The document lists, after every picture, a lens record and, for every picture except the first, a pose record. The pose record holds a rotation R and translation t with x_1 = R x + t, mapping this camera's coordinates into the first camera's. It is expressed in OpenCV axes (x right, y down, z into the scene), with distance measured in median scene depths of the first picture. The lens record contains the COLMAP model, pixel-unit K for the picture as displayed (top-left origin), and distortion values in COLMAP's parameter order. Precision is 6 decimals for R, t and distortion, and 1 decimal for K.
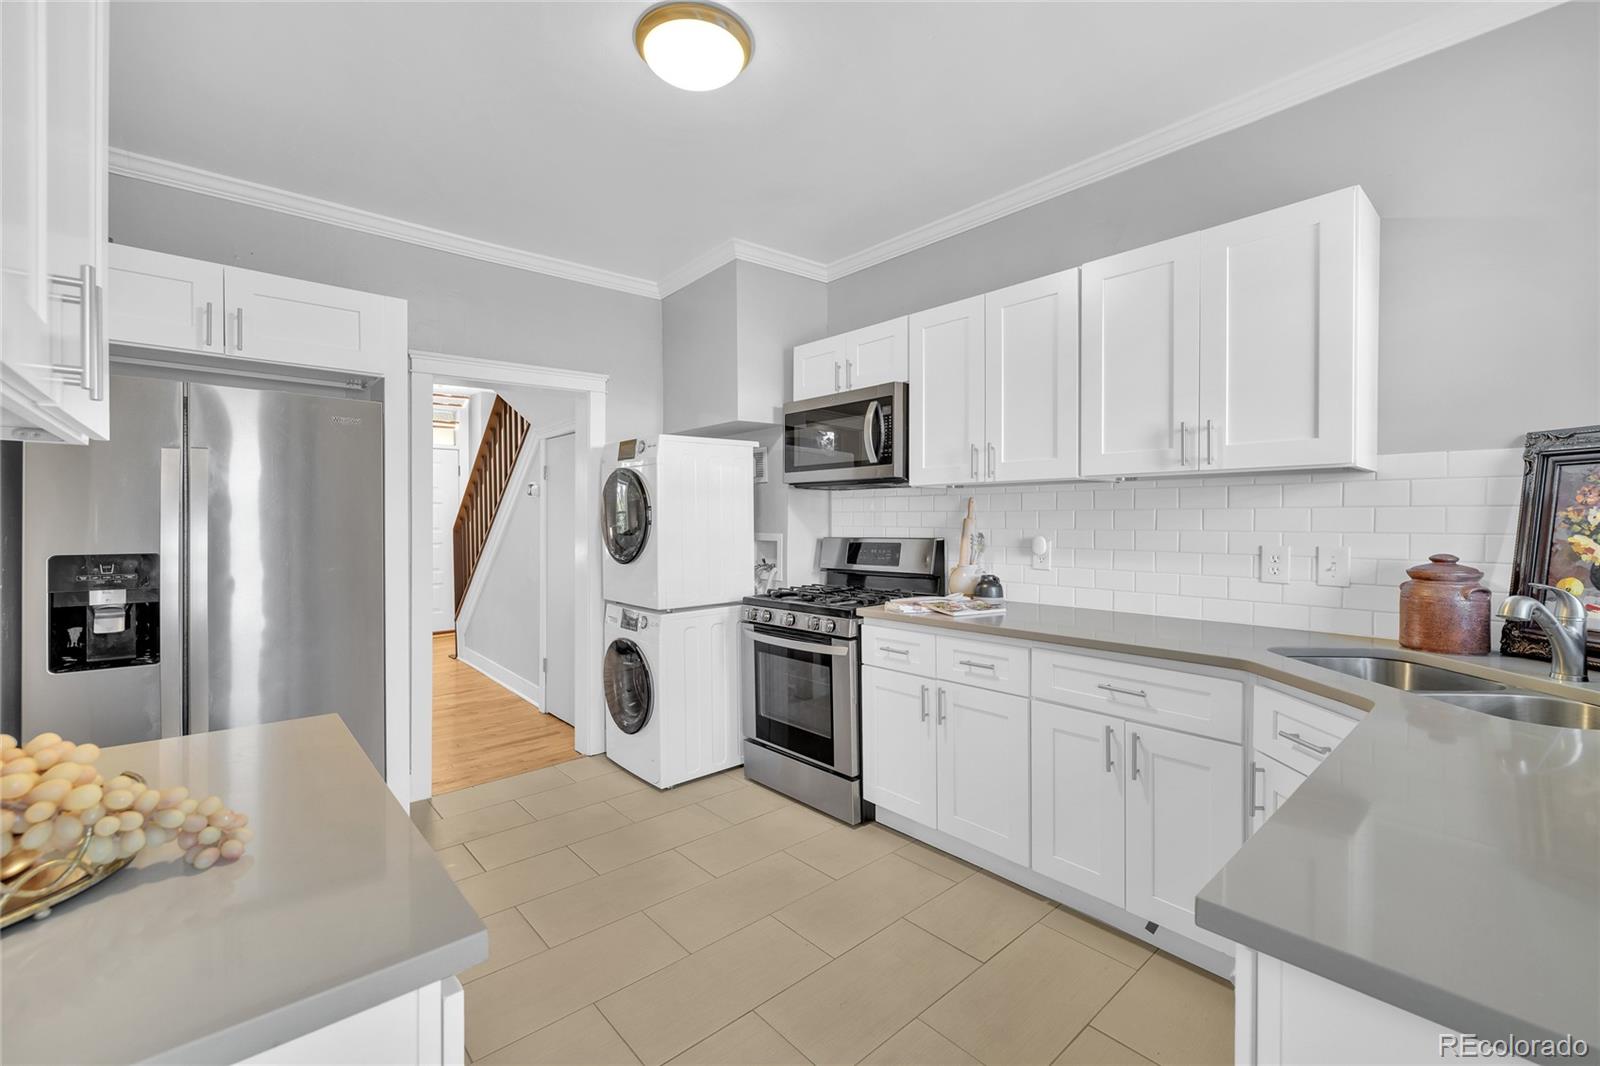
lens RADIAL K [[673.8, 0, 791.3], [0, 673.8, 528.4], [0, 0, 1]] dist [-0.000537, -0.000519]
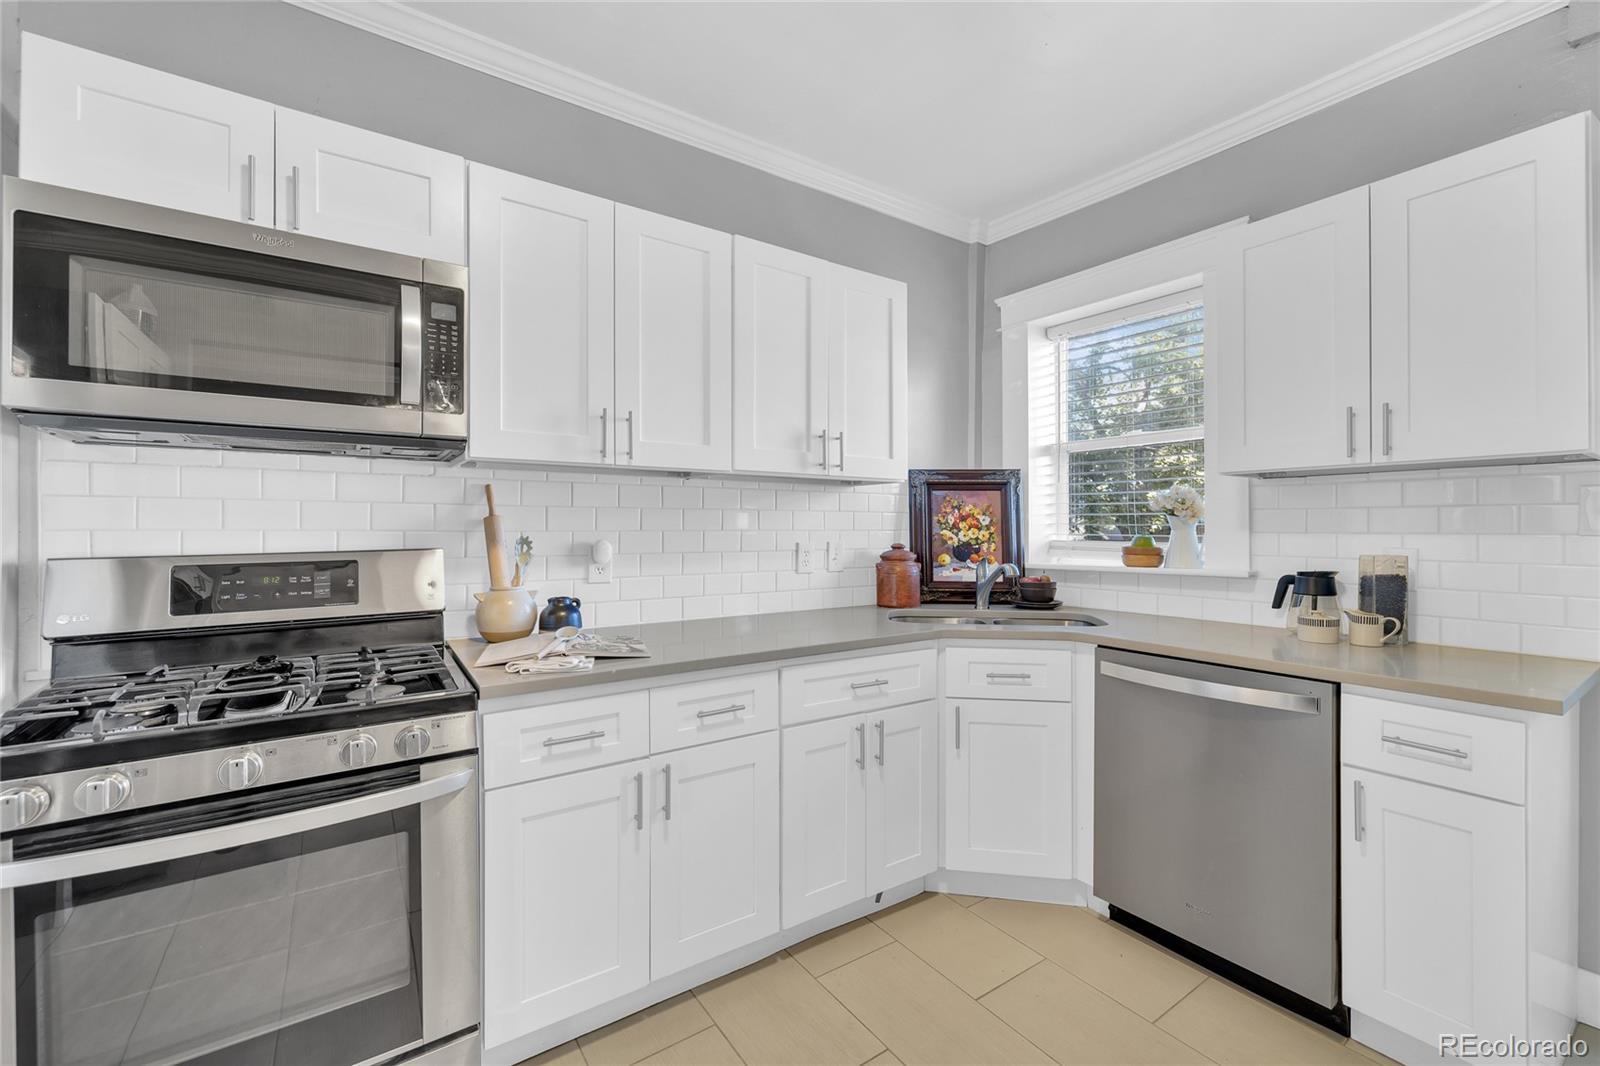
lens RADIAL K [[673.8, 0, 791.3], [0, 673.8, 528.4], [0, 0, 1]] dist [-0.000537, -0.000519]
pose [[0.111583, -0.000232, 0.993755, -0.477843], [0.012161, 0.999925, -0.001132, 0.002077], [-0.993681, 0.012212, 0.111578, 0.877616]]
